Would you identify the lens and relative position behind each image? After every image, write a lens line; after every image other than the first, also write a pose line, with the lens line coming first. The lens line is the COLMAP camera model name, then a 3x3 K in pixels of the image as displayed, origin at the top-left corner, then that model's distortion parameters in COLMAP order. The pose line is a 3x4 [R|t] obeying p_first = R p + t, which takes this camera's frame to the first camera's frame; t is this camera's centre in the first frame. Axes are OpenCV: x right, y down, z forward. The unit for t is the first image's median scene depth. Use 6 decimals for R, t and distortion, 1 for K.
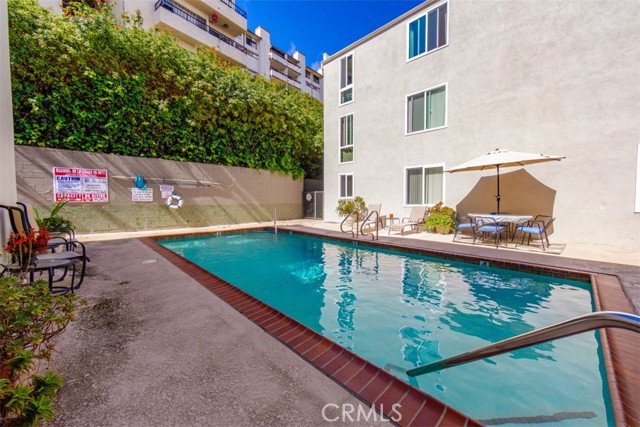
lens RADIAL K [[250.6, 0, 317.7], [0, 250.6, 210.2], [0, 0, 1]] dist [-0.001605, -0.000249]
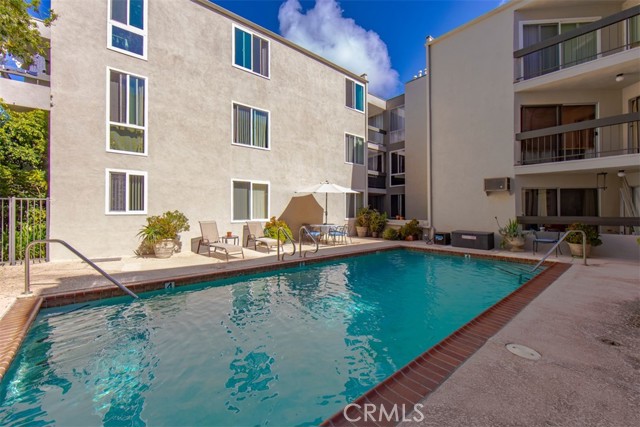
lens RADIAL K [[250.6, 0, 317.7], [0, 250.6, 210.2], [0, 0, 1]] dist [-0.001605, -0.000249]
pose [[0.084521, 0.008564, 0.996385, -0.533415], [0.044681, 0.998925, -0.012376, -0.035894], [-0.995419, 0.045565, 0.084047, 0.641755]]
